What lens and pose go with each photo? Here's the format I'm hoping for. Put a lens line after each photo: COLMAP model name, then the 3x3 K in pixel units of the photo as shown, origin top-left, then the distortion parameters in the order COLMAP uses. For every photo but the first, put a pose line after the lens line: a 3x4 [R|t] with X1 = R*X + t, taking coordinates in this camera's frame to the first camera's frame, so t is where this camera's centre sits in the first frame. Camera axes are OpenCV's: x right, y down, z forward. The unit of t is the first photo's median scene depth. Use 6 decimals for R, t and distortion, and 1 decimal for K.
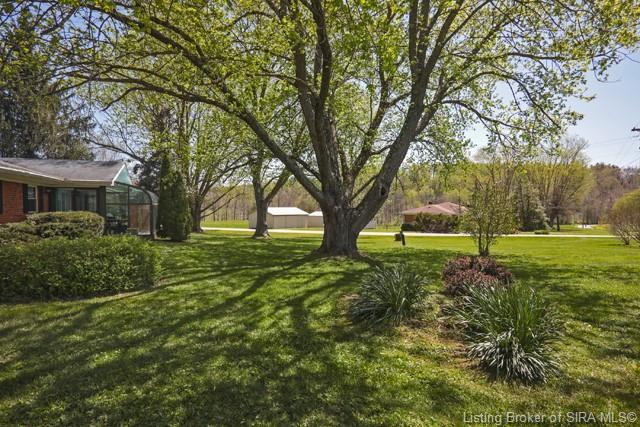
lens RADIAL K [[368.1, 0, 313.8], [0, 368.1, 212.2], [0, 0, 1]] dist [-0.000120, 0.005583]
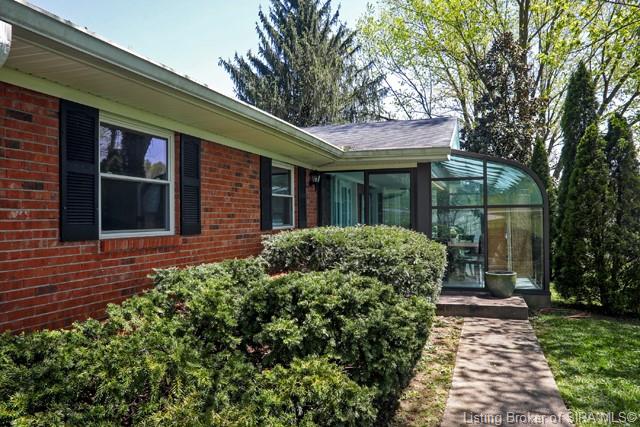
lens RADIAL K [[473.1, 0, 319.9], [0, 473.1, 216.4], [0, 0, 1]] dist [0.000035, -0.000282]
pose [[0.792769, -0.010015, -0.609439, -0.392126], [-0.000439, 0.999855, -0.017002, -0.003727], [0.609522, 0.013746, 0.792650, 0.586337]]
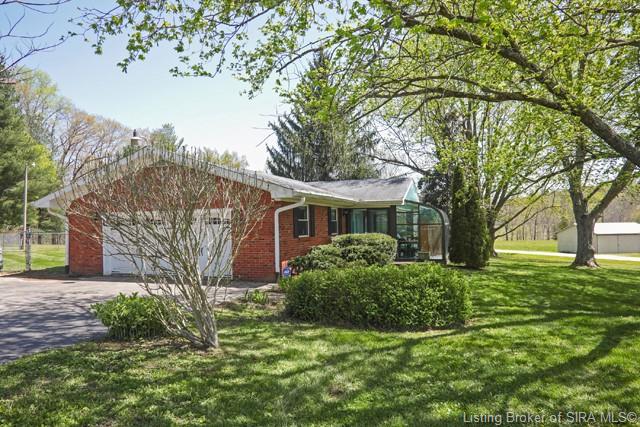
lens RADIAL K [[447.4, 0, 317.9], [0, 447.4, 210.5], [0, 0, 1]] dist [-0.010412, 0.002047]
pose [[0.790453, -0.030623, -0.611756, -0.032281], [0.005191, 0.999048, -0.043303, -0.011385], [0.612500, 0.031054, 0.789860, -0.016650]]
